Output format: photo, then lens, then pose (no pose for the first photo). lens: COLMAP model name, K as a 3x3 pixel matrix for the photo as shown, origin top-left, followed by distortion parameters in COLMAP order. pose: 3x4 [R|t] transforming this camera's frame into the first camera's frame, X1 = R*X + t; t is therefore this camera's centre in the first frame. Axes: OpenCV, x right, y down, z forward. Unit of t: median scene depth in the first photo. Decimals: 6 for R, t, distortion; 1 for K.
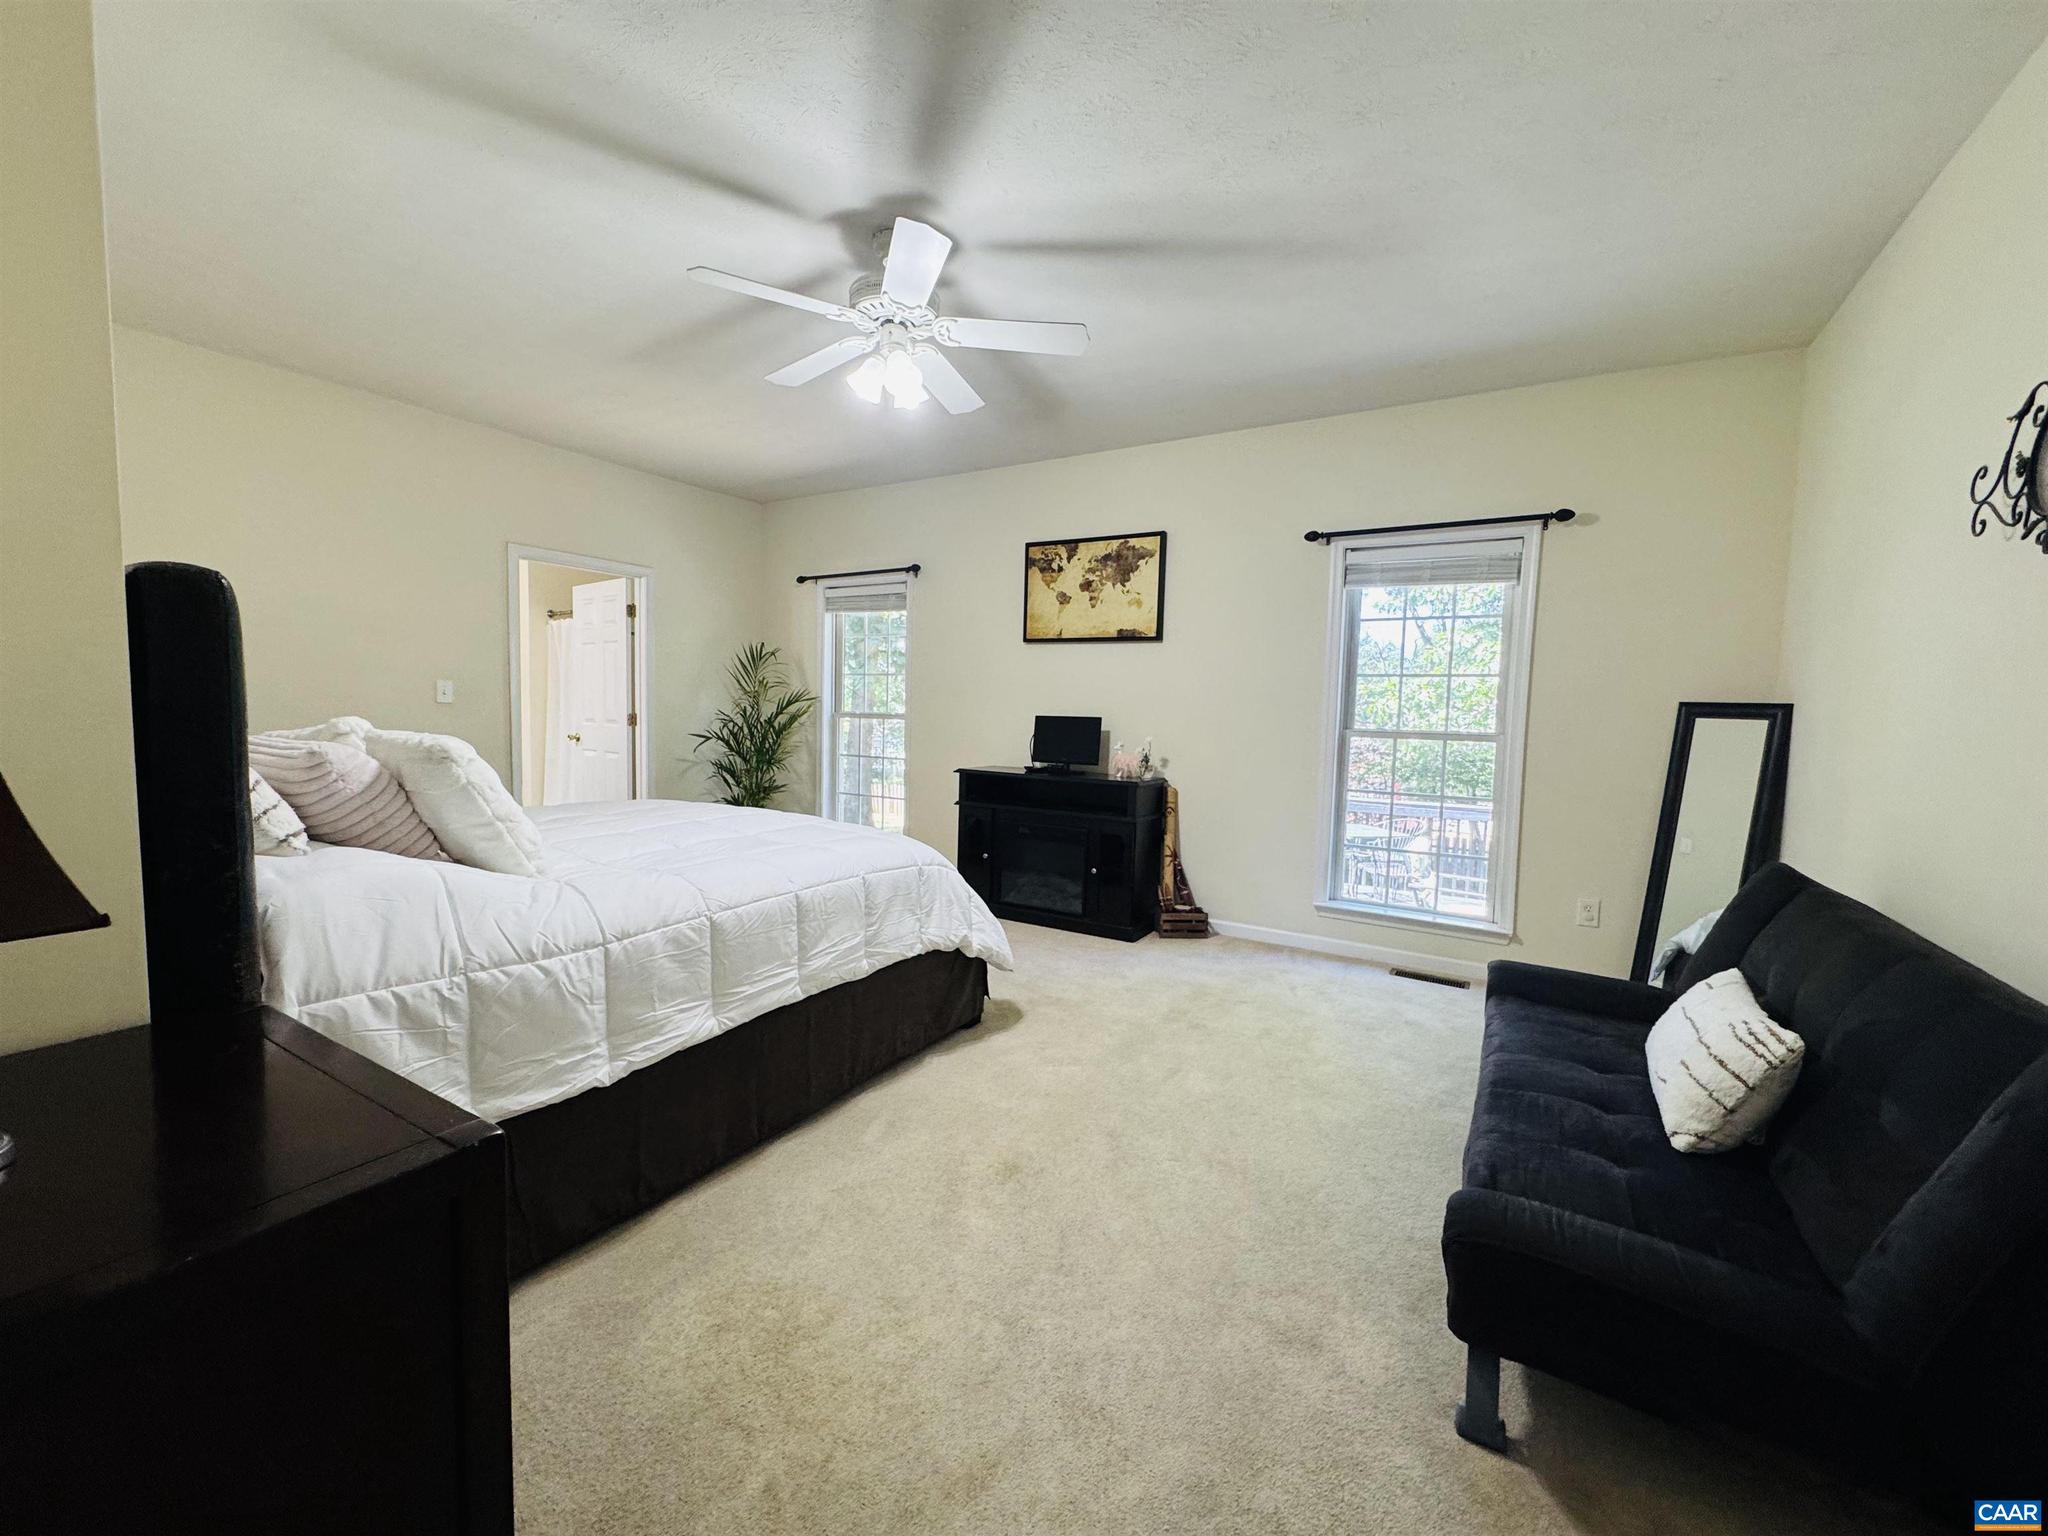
lens RADIAL K [[816.3, 0, 1024.0], [0, 816.3, 768.0], [0, 0, 1]] dist [-0.002303, -0.000443]
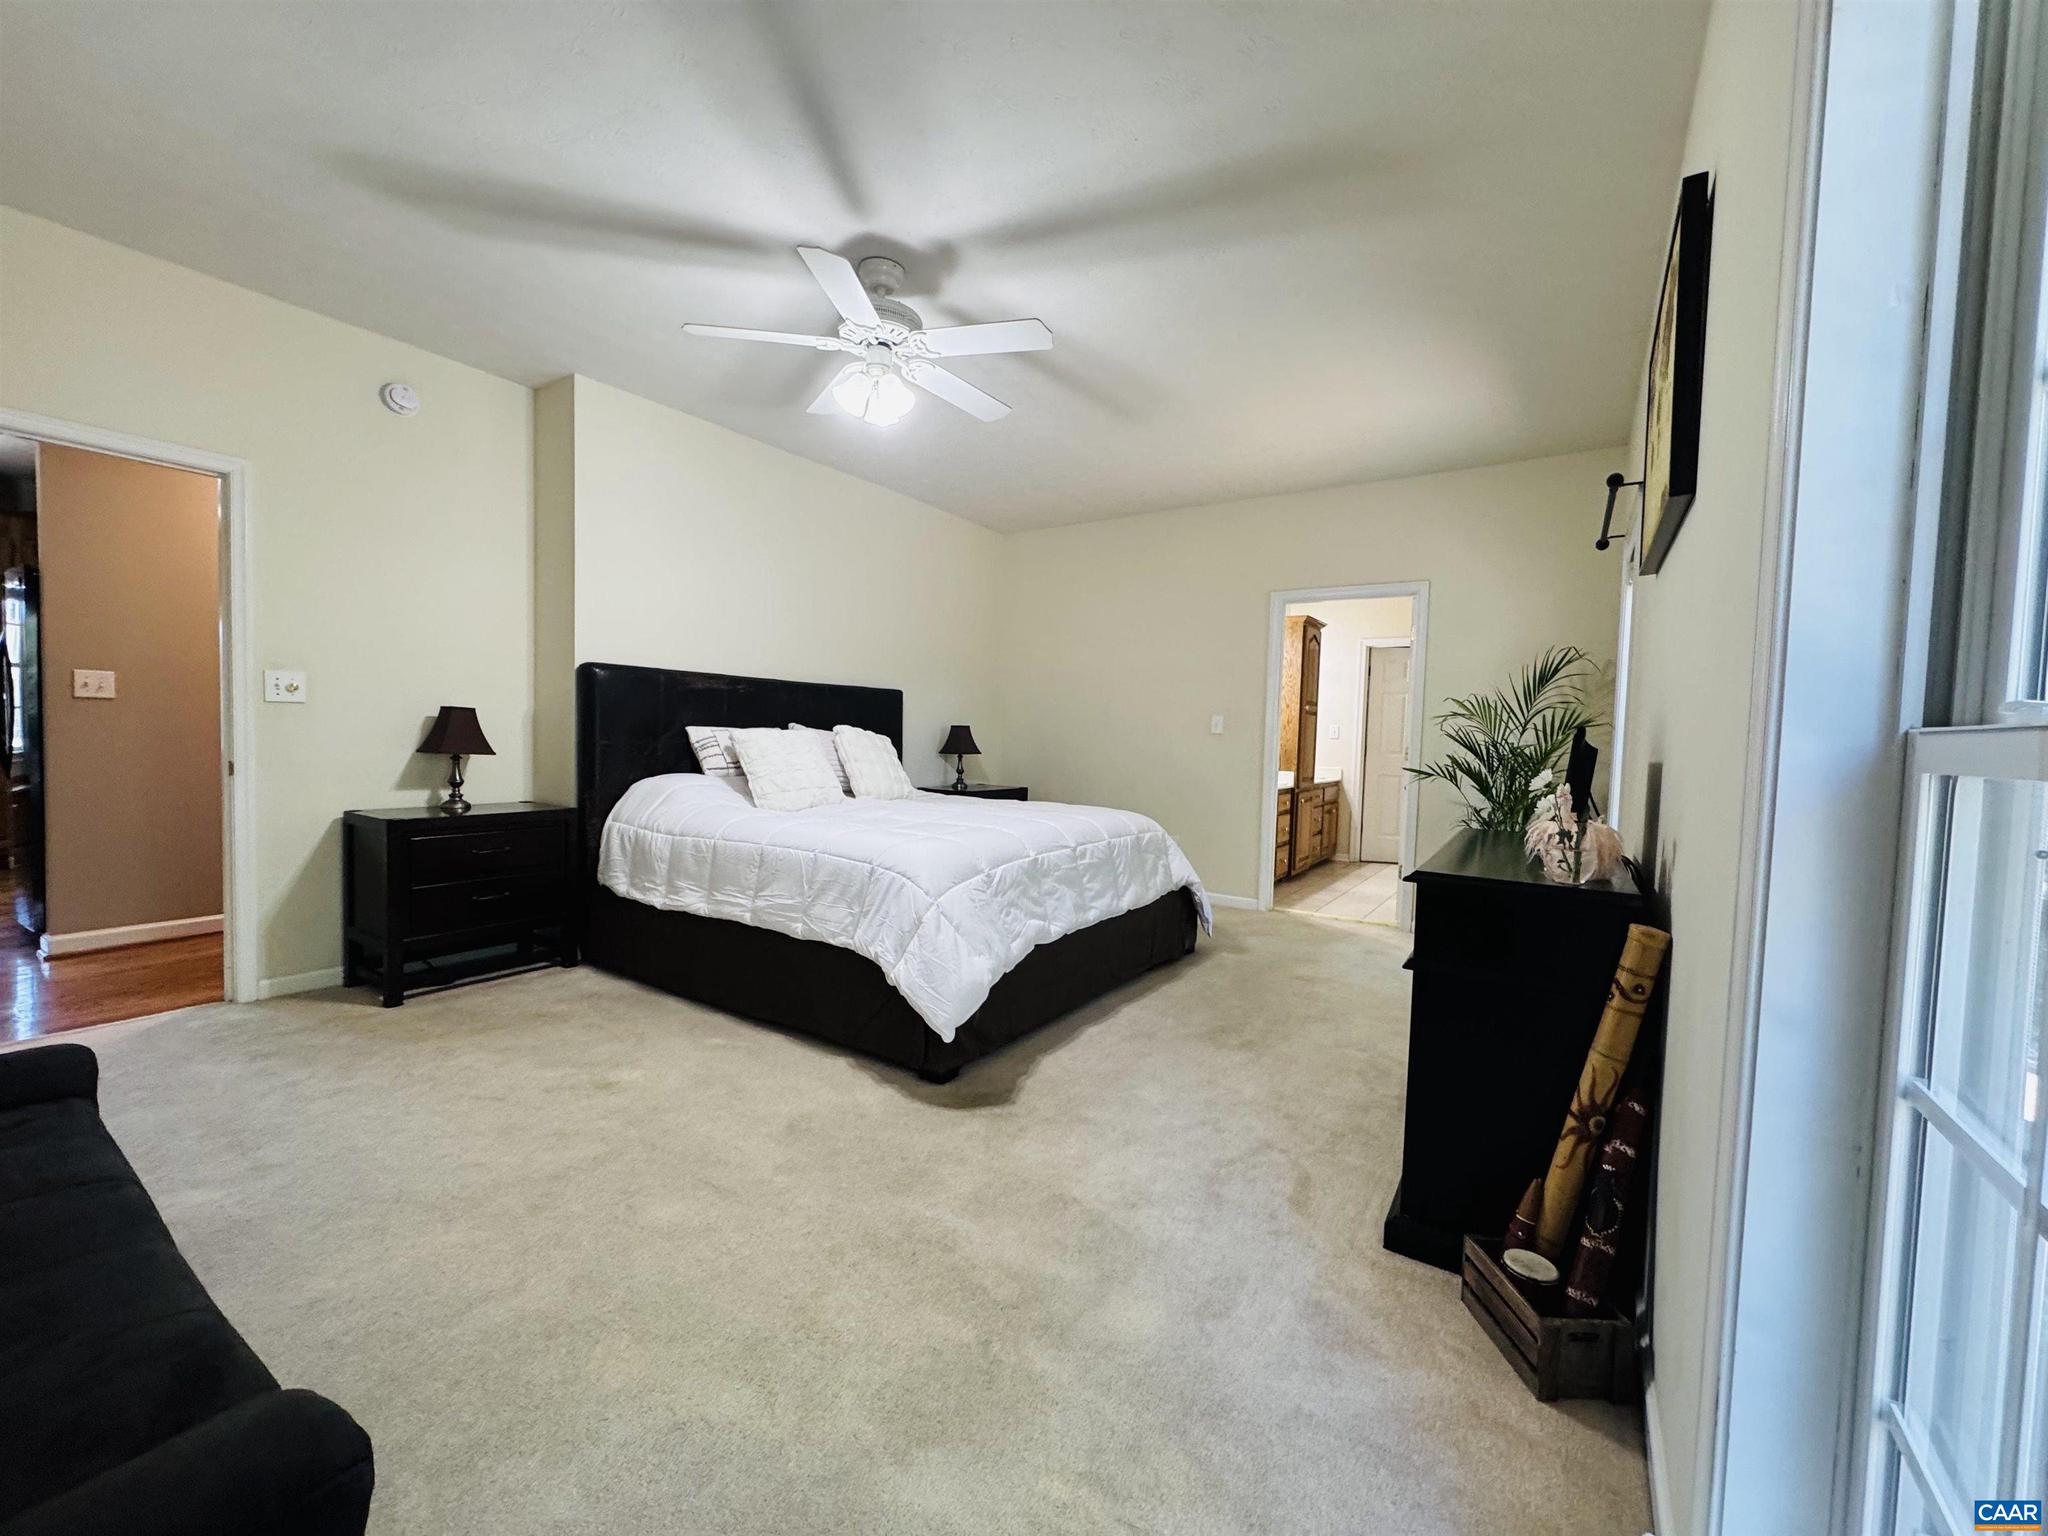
lens RADIAL K [[816.3, 0, 1024.0], [0, 816.3, 768.0], [0, 0, 1]] dist [-0.002303, -0.000443]
pose [[-0.039256, 0.017975, -0.999067, 0.935603], [-0.106902, 0.994024, 0.022085, -0.043528], [0.993494, 0.107669, -0.037100, 1.325930]]
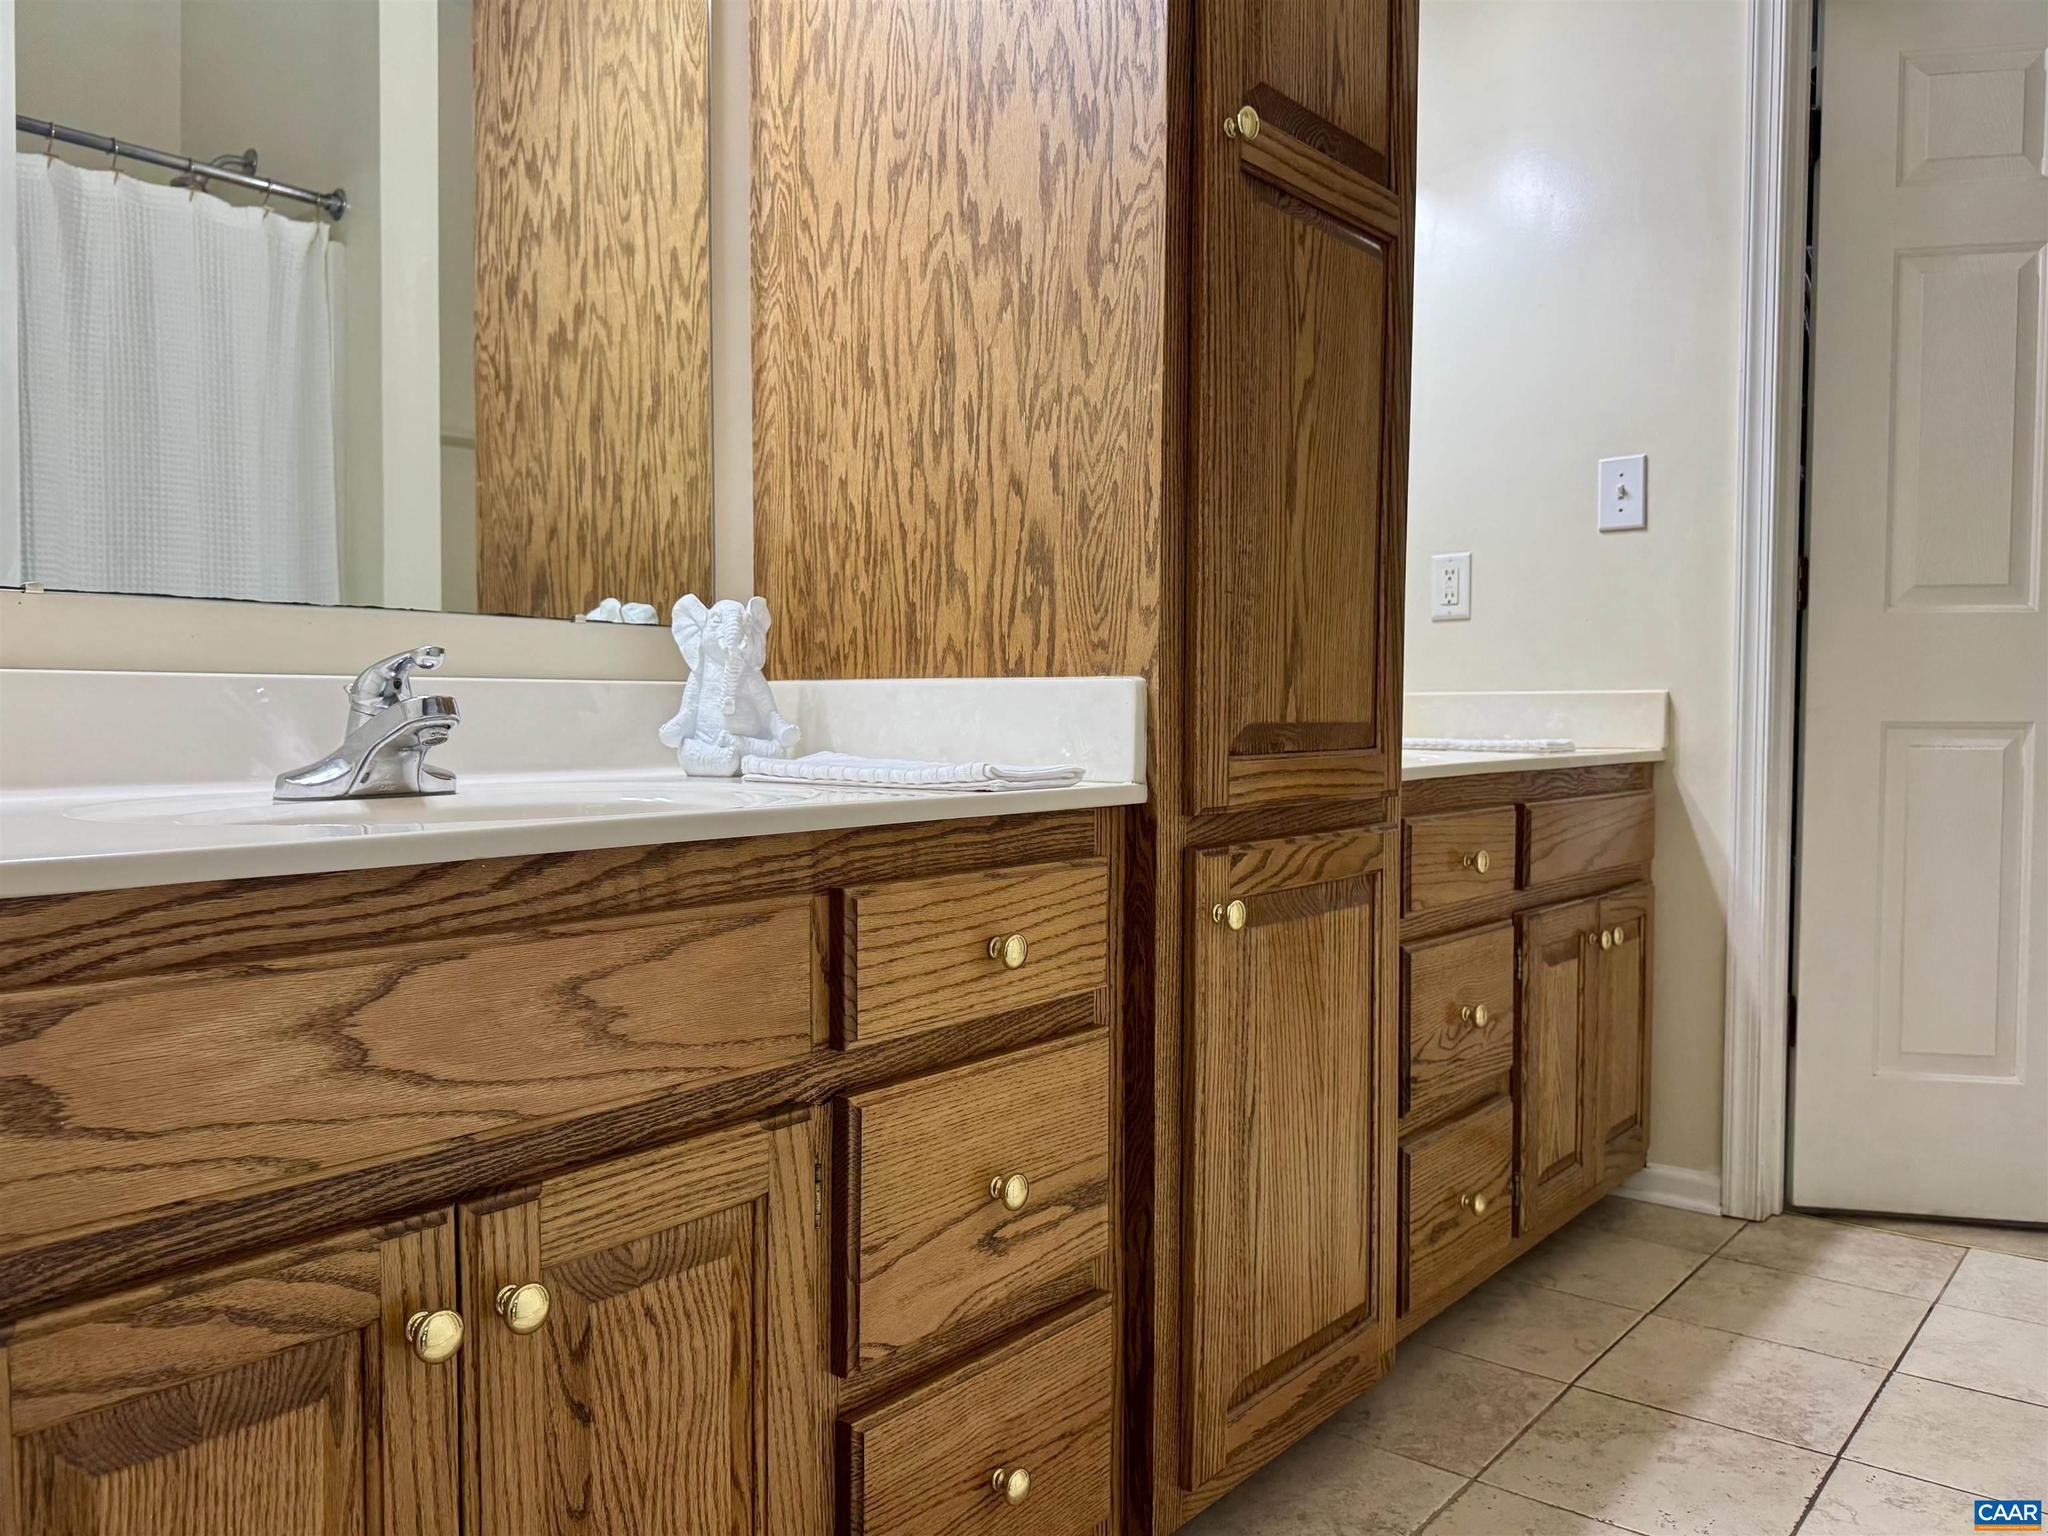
lens RADIAL K [[1549.9, 0, 1033.0], [0, 1549.9, 773.3], [0, 0, 1]] dist [0.064953, -0.071326]
pose [[-0.117512, 0.011692, -0.993003, -1.008982], [-0.077719, 0.996756, 0.020933, -0.036981], [0.990026, 0.079635, -0.116222, 2.079067]]
